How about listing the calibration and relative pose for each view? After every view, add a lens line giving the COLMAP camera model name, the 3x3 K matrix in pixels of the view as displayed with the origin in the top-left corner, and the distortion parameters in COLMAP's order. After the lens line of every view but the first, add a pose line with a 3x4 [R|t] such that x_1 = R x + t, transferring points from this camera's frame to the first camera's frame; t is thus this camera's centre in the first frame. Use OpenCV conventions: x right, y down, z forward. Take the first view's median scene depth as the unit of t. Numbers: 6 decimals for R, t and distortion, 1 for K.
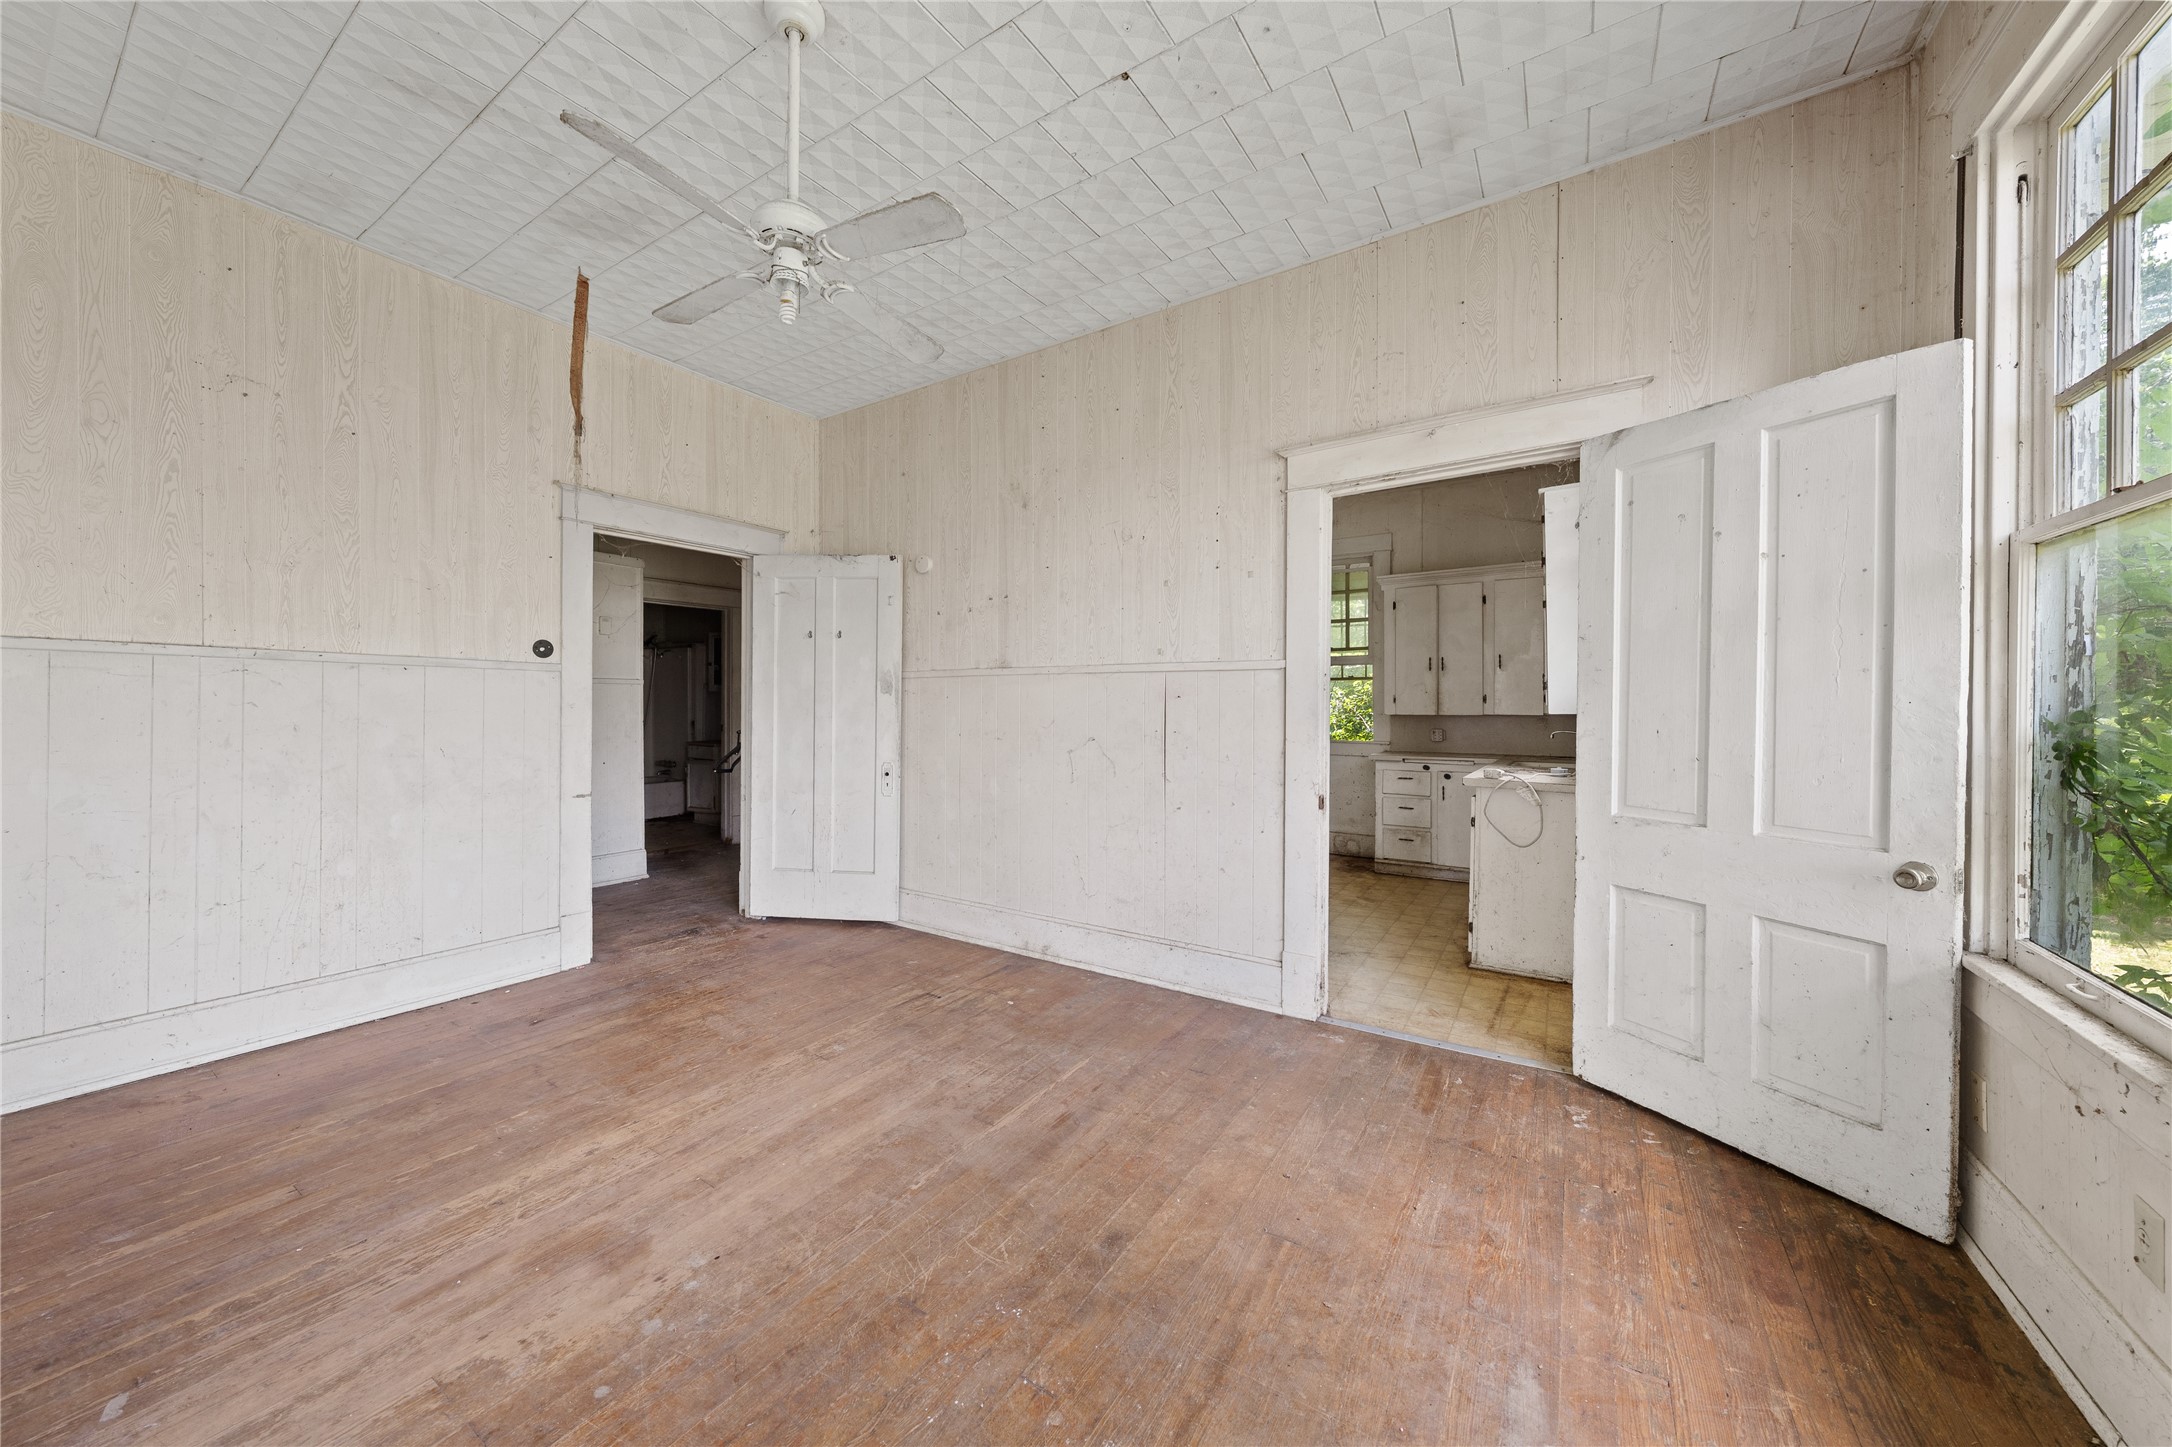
lens RADIAL K [[739.0, 0, 1102.2], [0, 739.0, 712.5], [0, 0, 1]] dist [-0.003368, 0.000180]
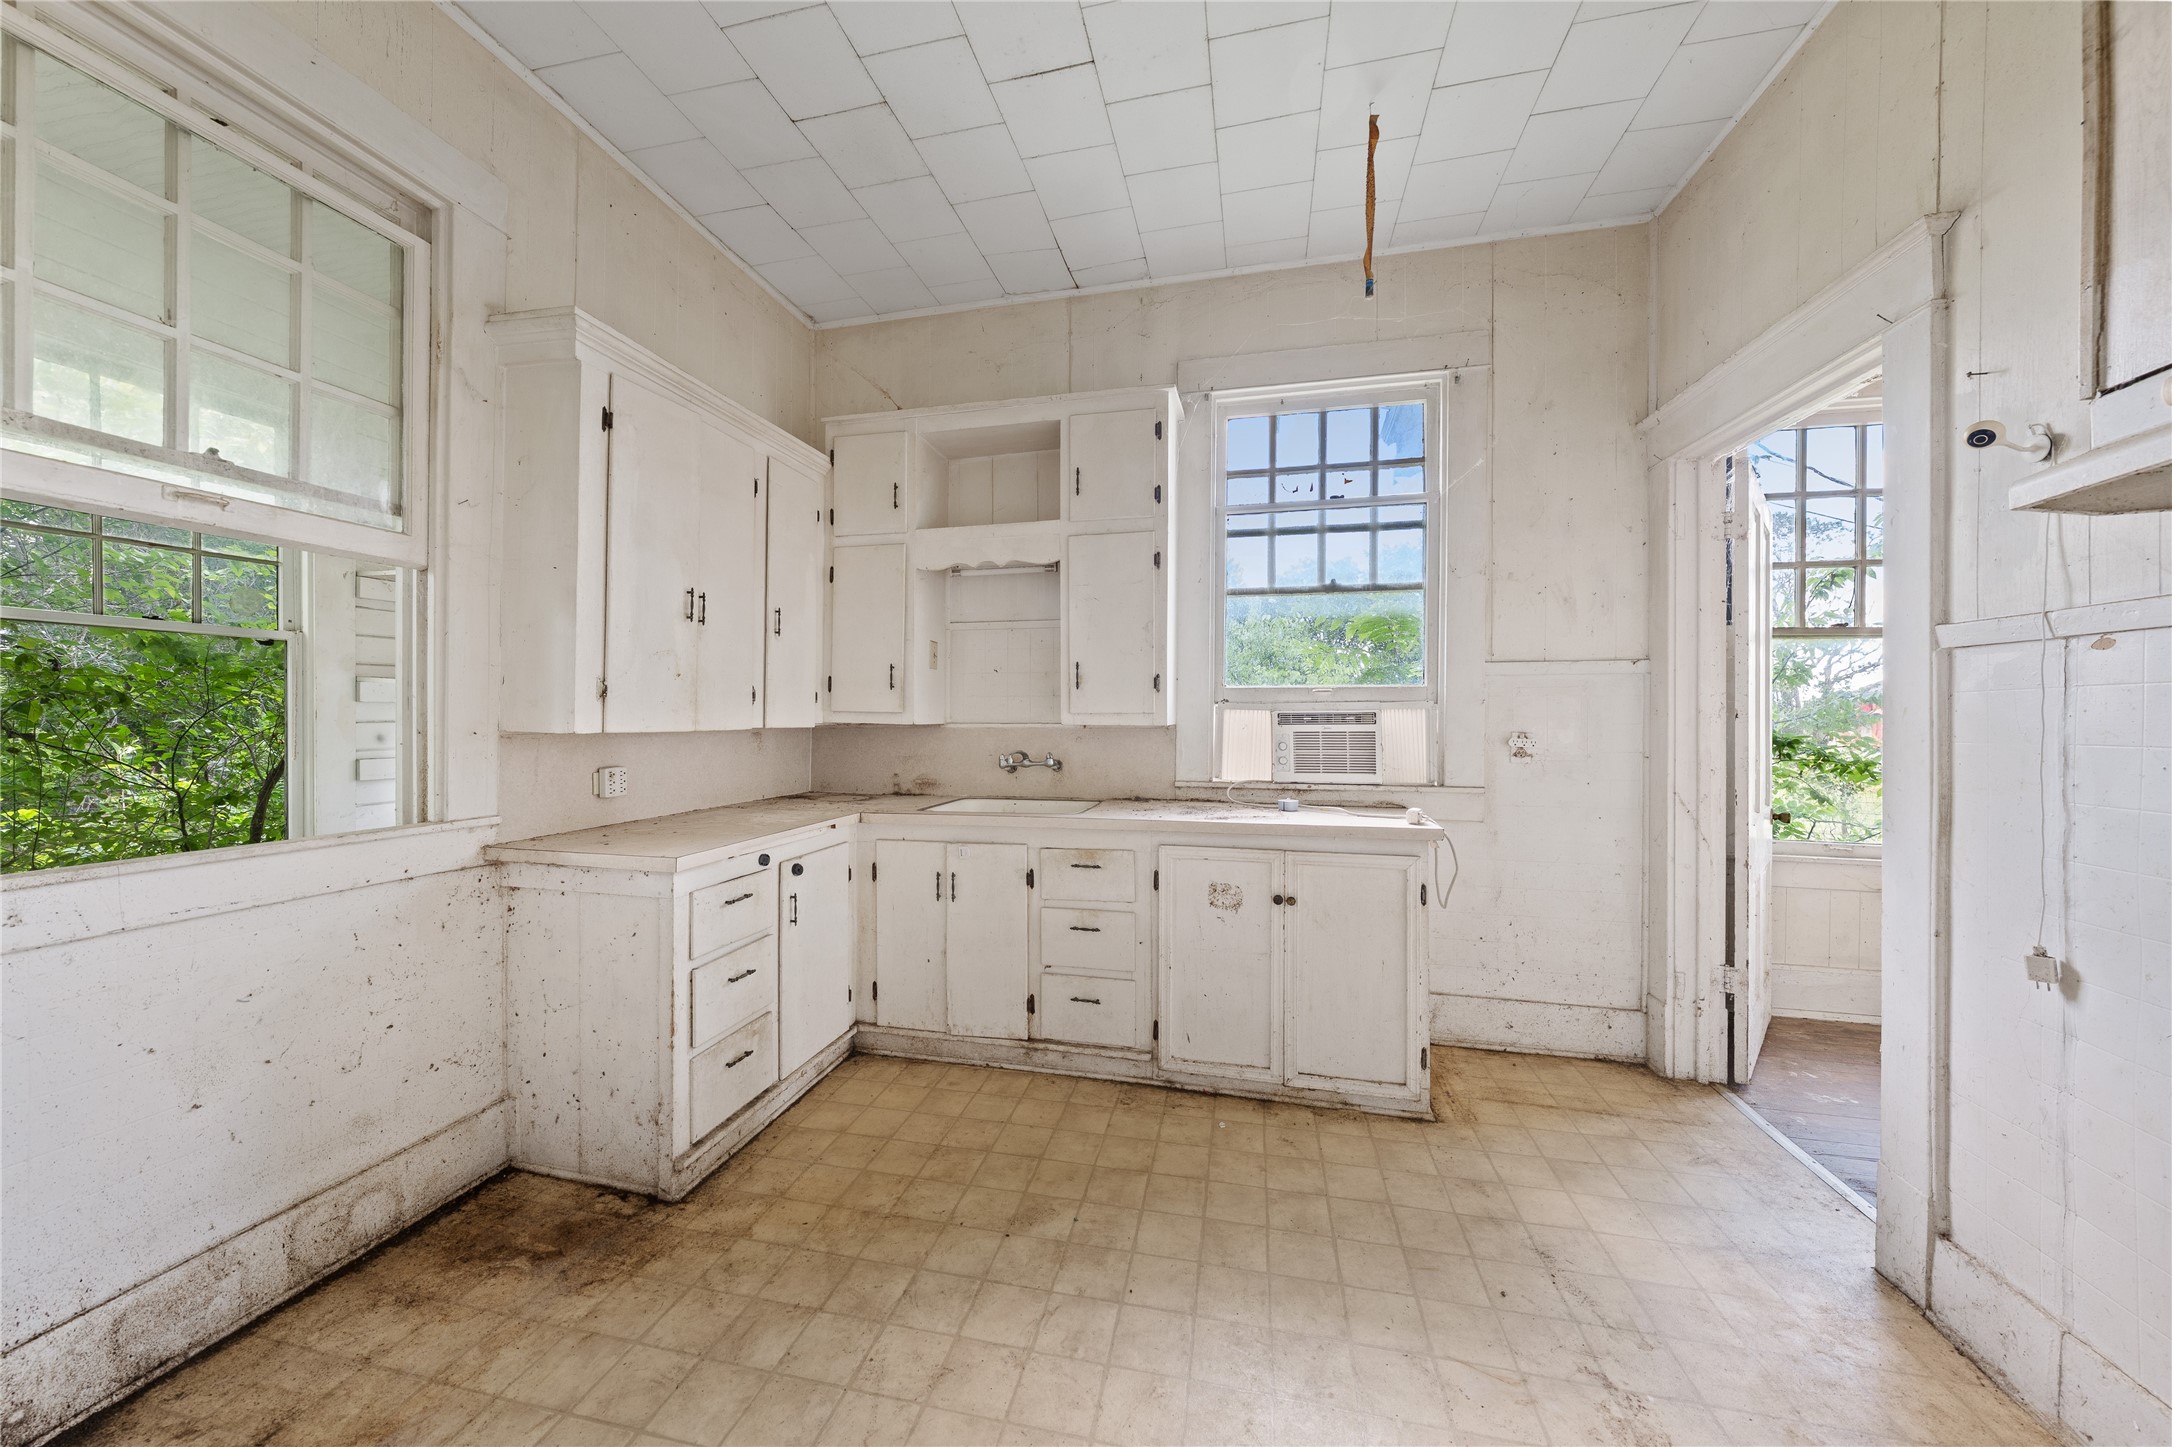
lens RADIAL K [[739.0, 0, 1088.3], [0, 739.0, 719.9], [0, 0, 1]] dist [-0.003368, 0.000180]
pose [[-0.318090, -0.004433, 0.948050, -0.017428], [0.003148, 0.999979, 0.005732, -0.010120], [-0.948055, 0.004808, -0.318069, 1.754332]]
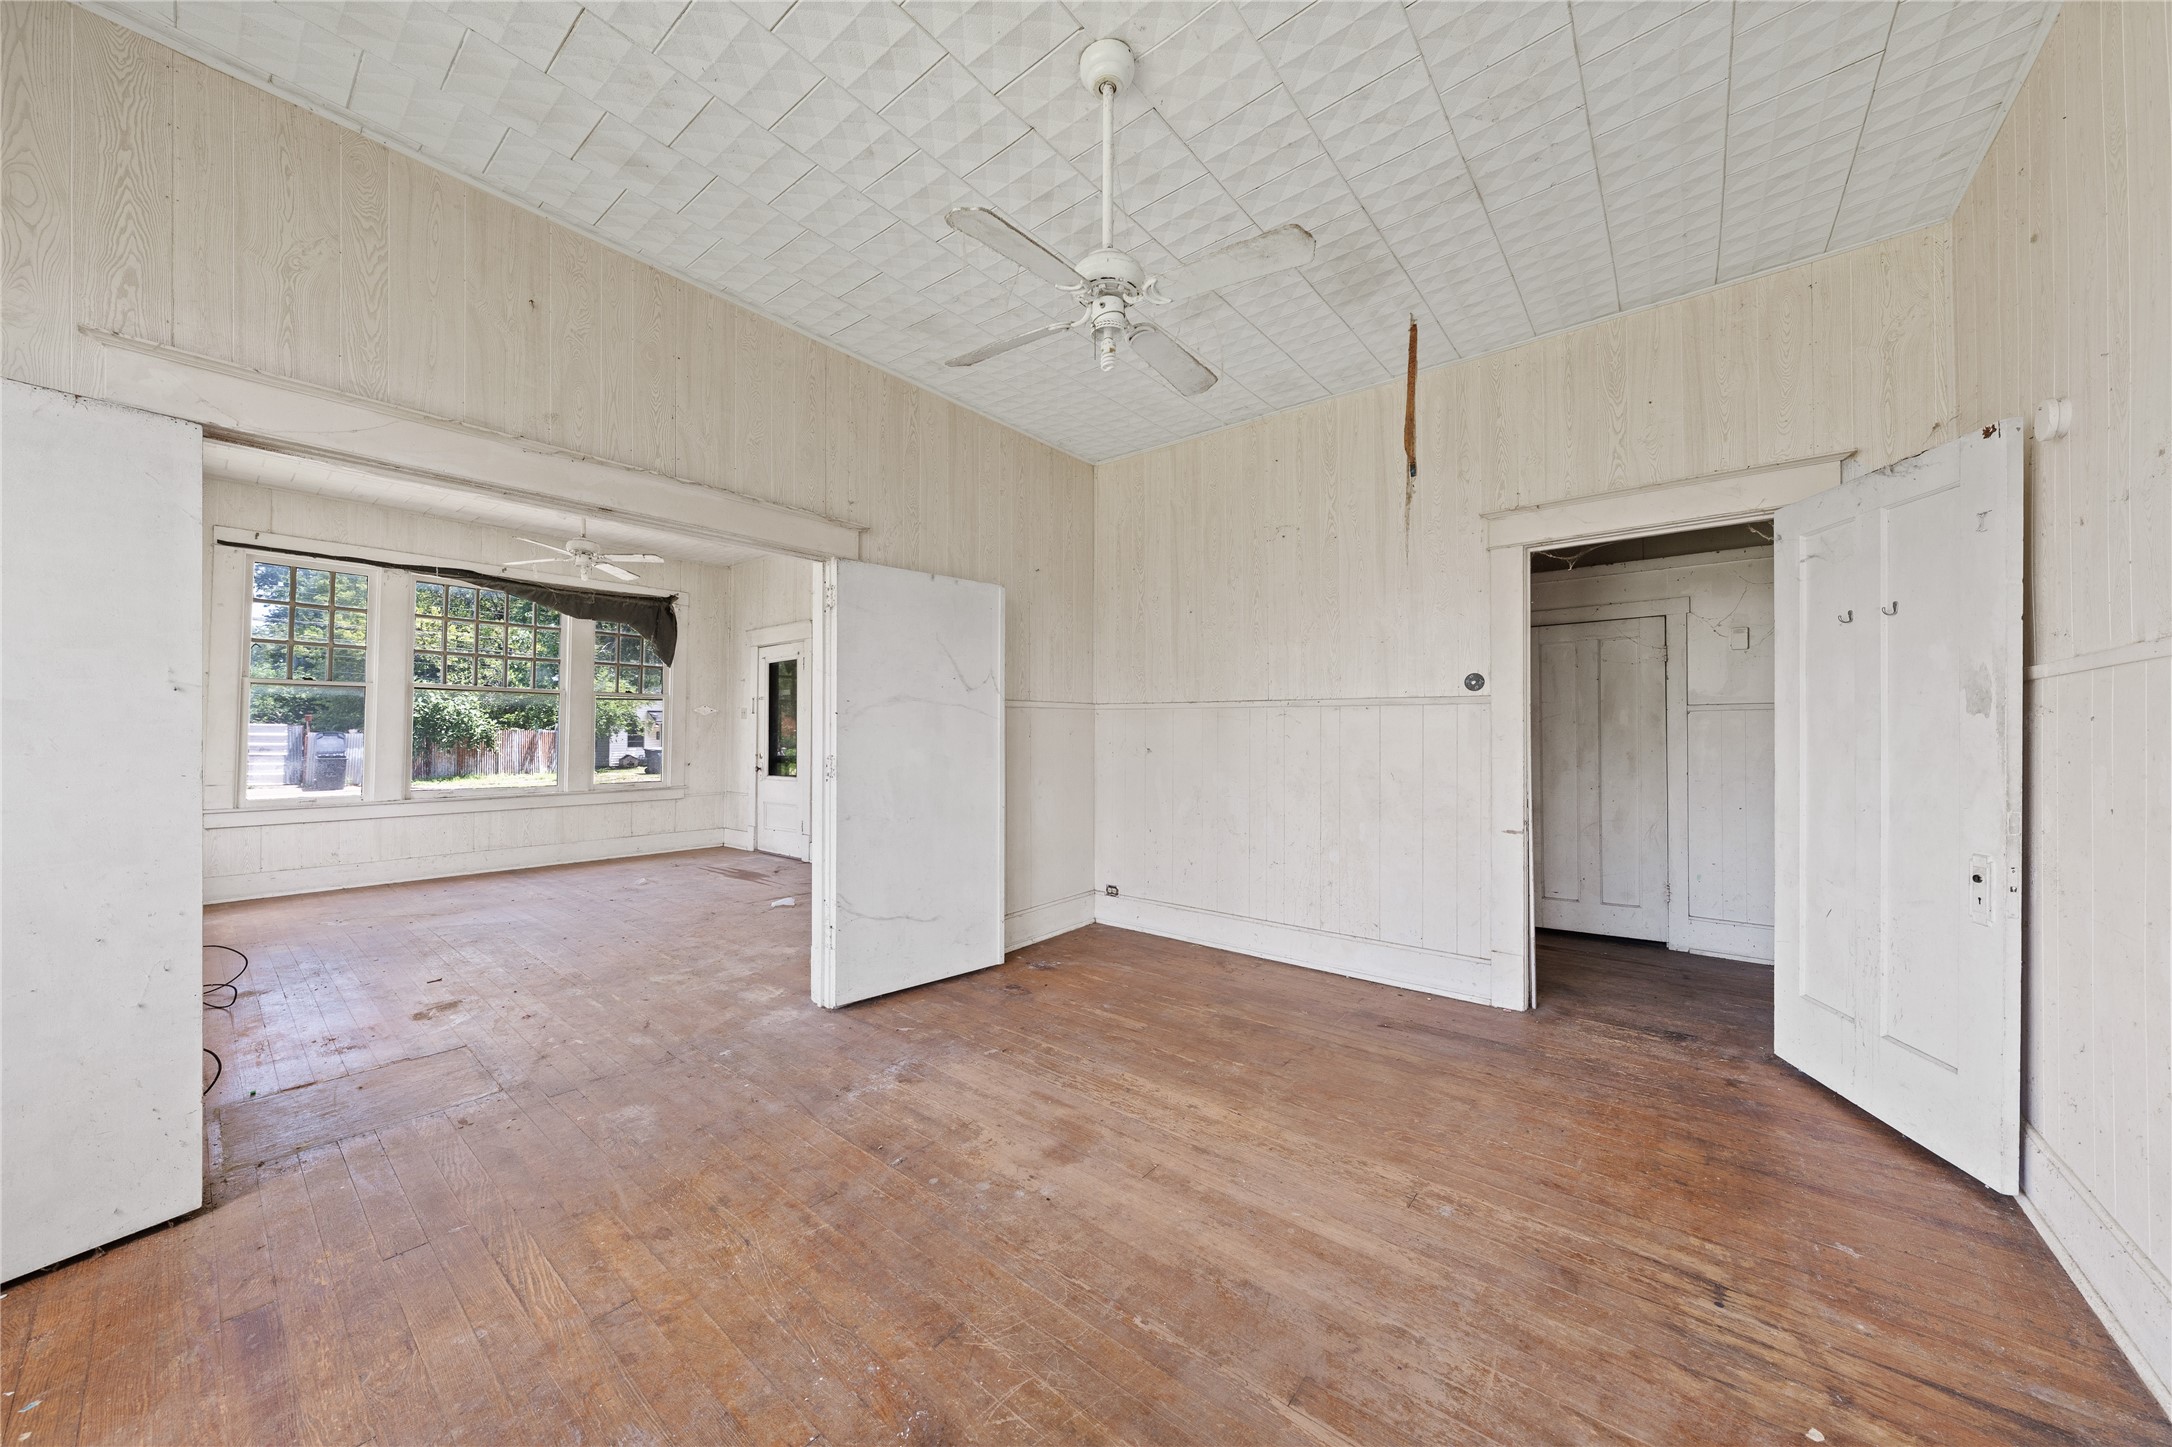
lens RADIAL K [[739.0, 0, 1077.7], [0, 739.0, 731.8], [0, 0, 1]] dist [-0.003368, 0.000180]
pose [[-0.121632, -0.005096, -0.992562, 0.364623], [-0.008162, 0.999958, -0.004134, -0.009096], [0.992542, 0.007598, -0.121669, 0.648037]]
